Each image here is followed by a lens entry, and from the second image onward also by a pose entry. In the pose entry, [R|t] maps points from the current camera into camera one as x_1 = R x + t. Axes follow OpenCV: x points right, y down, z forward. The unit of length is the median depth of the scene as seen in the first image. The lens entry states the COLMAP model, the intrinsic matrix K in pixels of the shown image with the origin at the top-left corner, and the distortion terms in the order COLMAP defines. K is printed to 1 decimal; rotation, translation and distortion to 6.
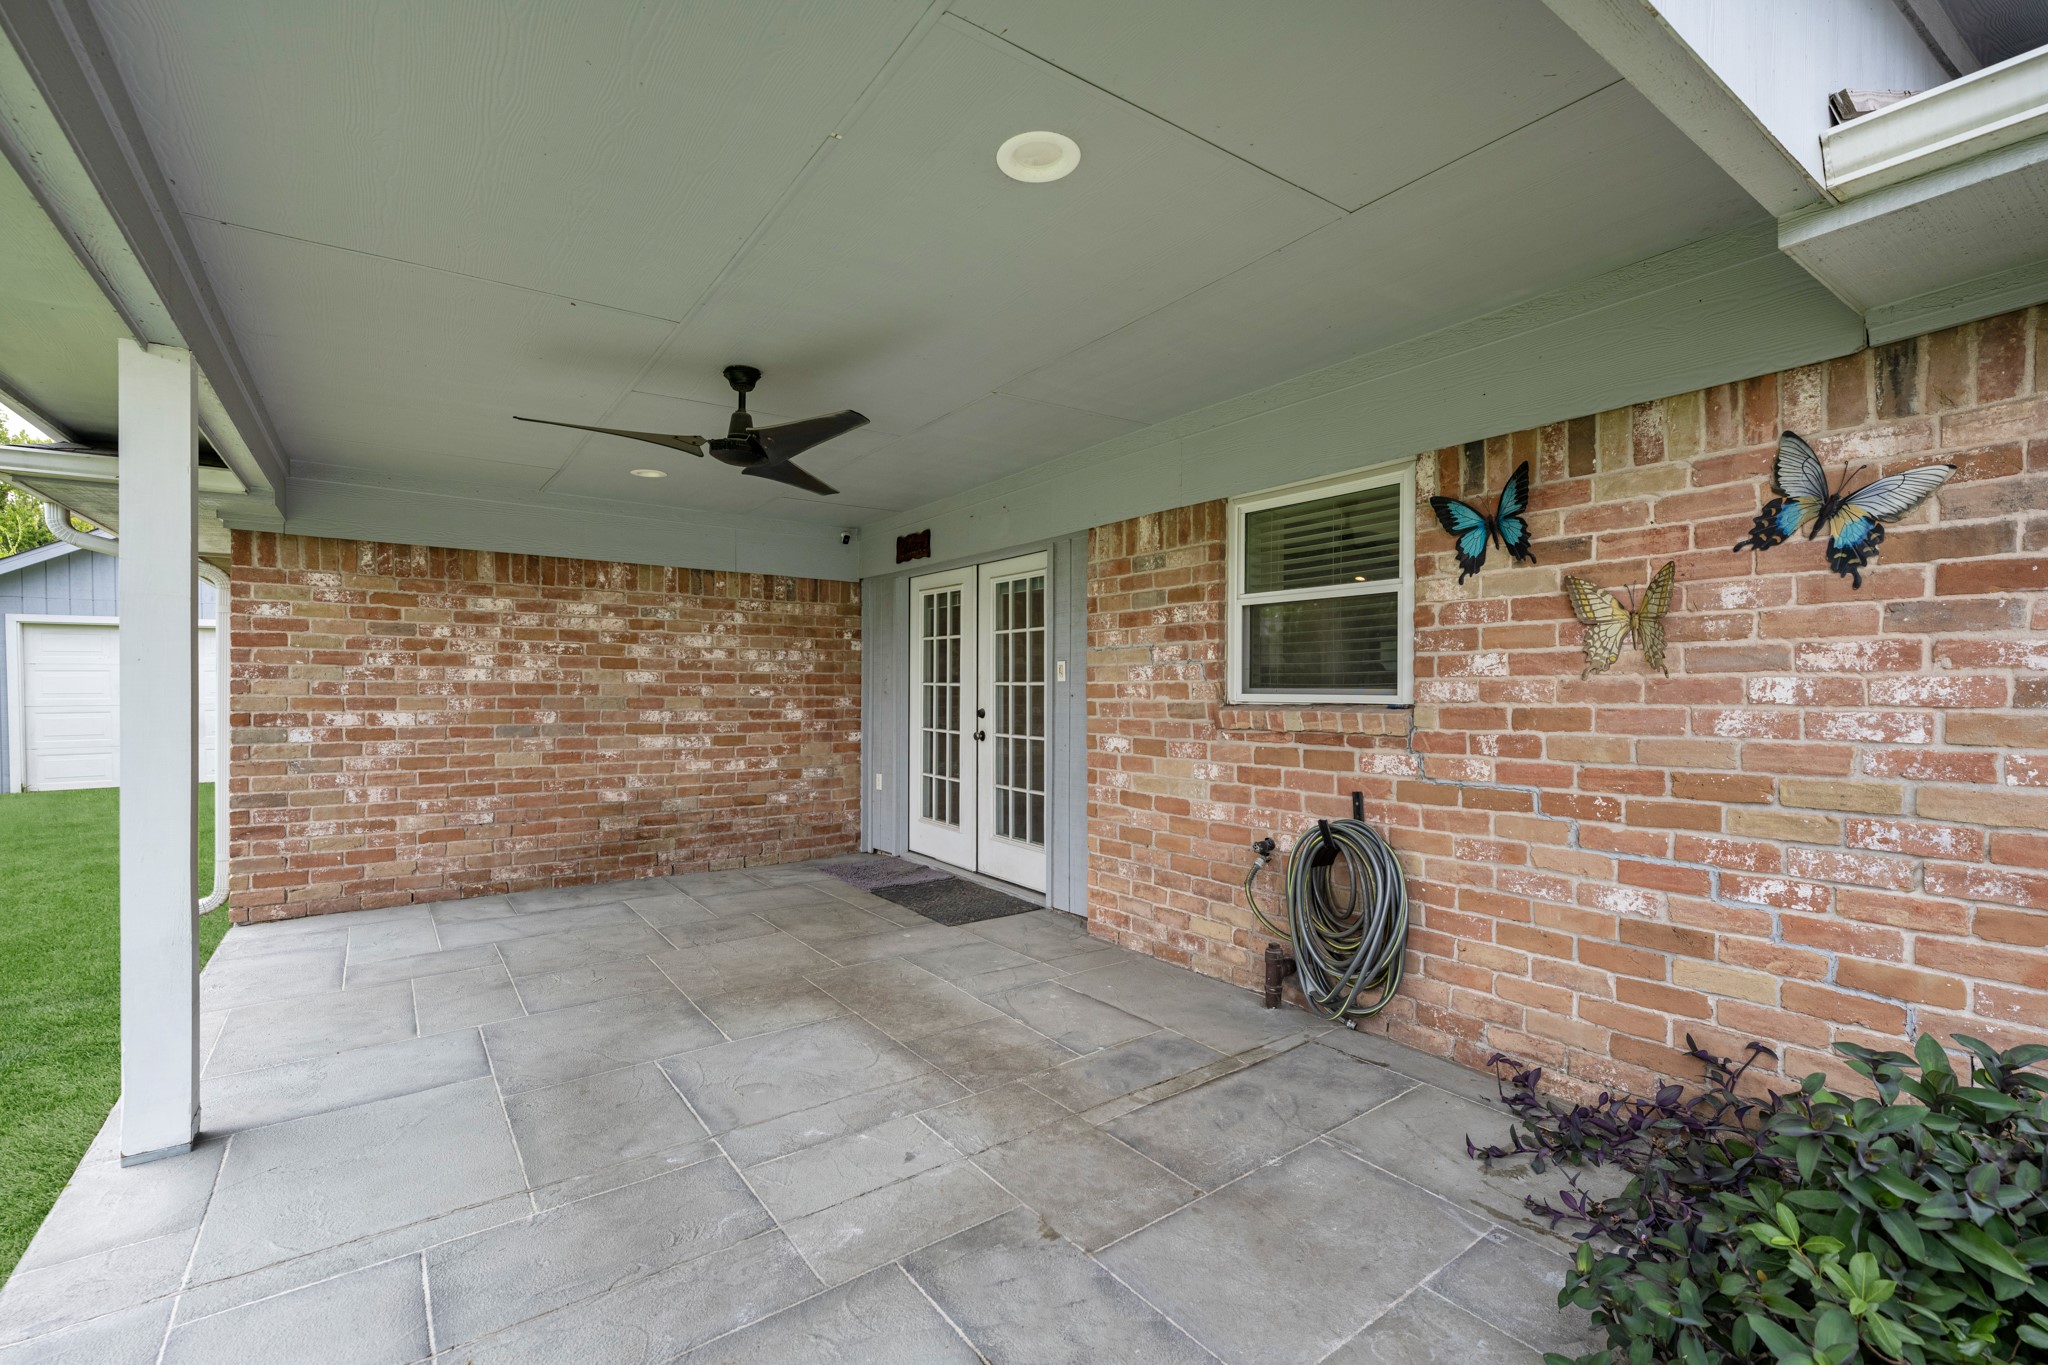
lens RADIAL K [[876.7, 0, 1030.2], [0, 876.7, 688.5], [0, 0, 1]] dist [-0.053183, -0.000926]
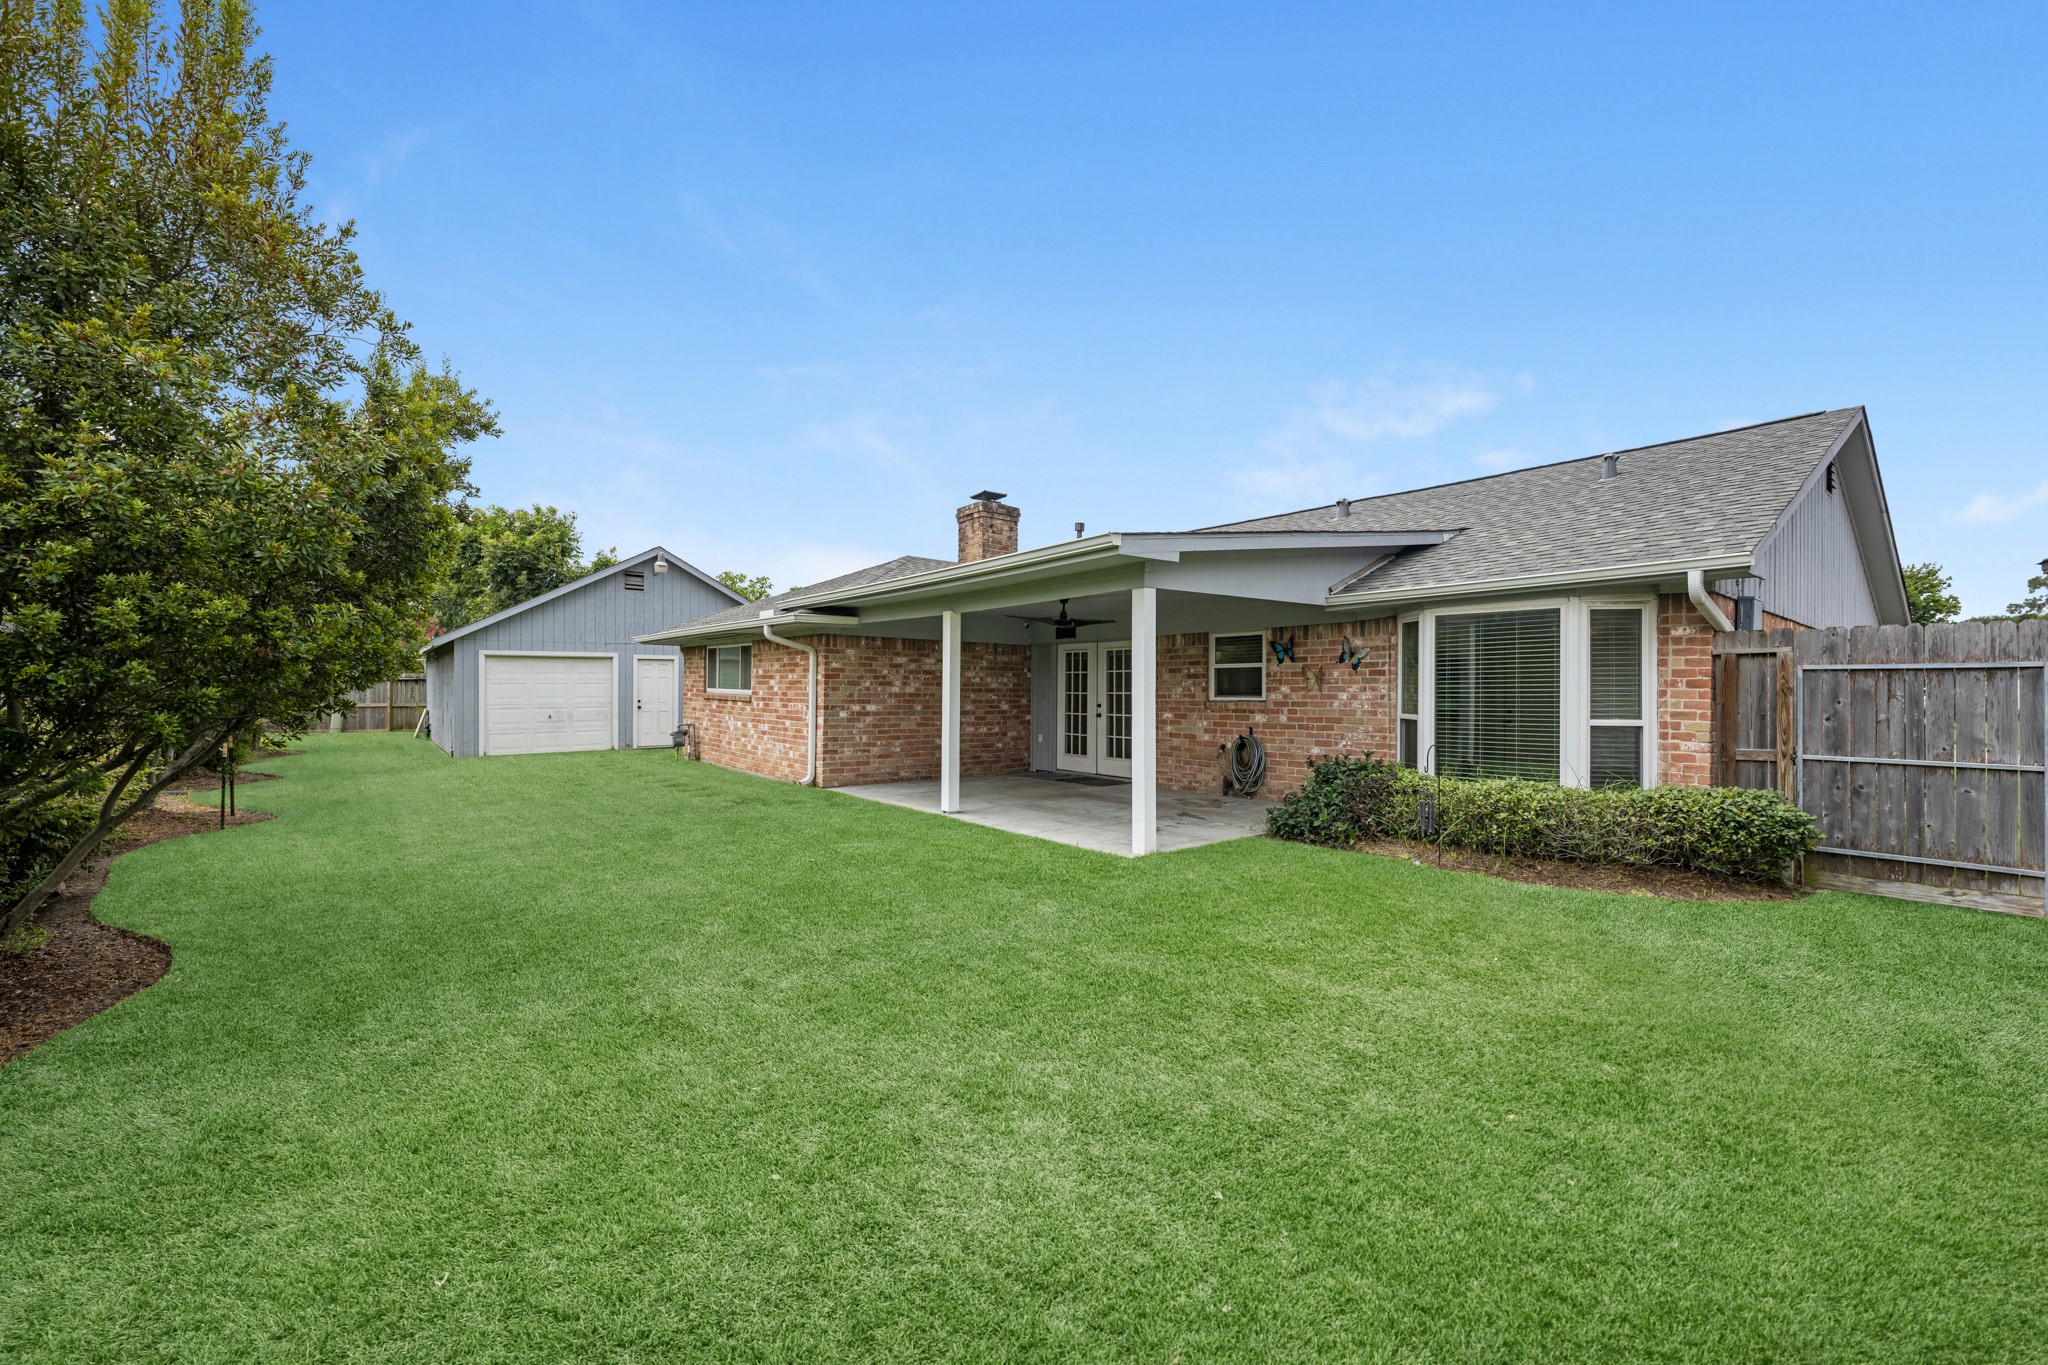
lens RADIAL K [[826.8, 0, 1011.8], [0, 826.8, 679.8], [0, 0, 1]] dist [0.006810, -0.001371]
pose [[0.999839, 0.000161, 0.017964, -0.480817], [0.000120, 0.999878, -0.015613, -0.008945], [-0.017965, 0.015613, 0.999717, -1.744598]]
